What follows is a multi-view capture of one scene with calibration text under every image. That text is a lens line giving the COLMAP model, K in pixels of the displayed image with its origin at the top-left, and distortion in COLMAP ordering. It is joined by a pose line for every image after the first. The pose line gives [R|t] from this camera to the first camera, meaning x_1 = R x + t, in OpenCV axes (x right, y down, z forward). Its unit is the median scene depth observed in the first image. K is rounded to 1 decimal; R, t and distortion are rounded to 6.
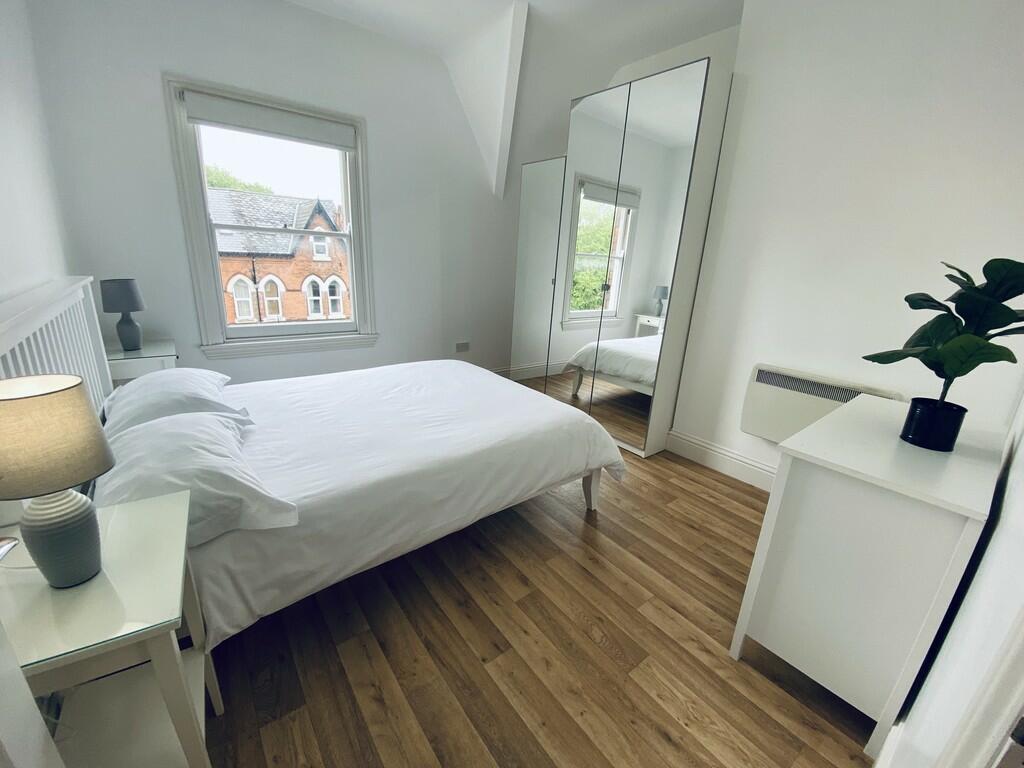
lens RADIAL K [[420.3, 0, 514.5], [0, 420.3, 381.7], [0, 0, 1]] dist [-0.025595, -0.002440]
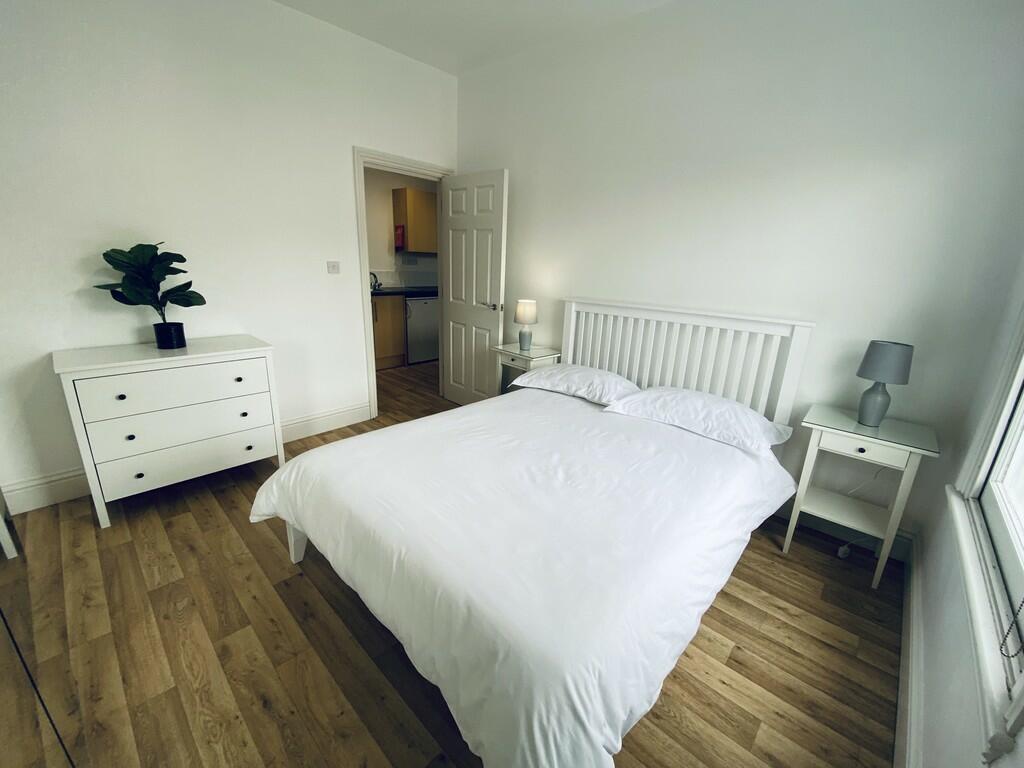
lens RADIAL K [[420.3, 0, 510.1], [0, 420.3, 385.7], [0, 0, 1]] dist [-0.025595, -0.002440]
pose [[-0.983053, -0.057251, -0.174153, -0.068157], [-0.142995, 0.833922, 0.533035, -0.506904], [0.114713, 0.548904, -0.827976, 1.605358]]
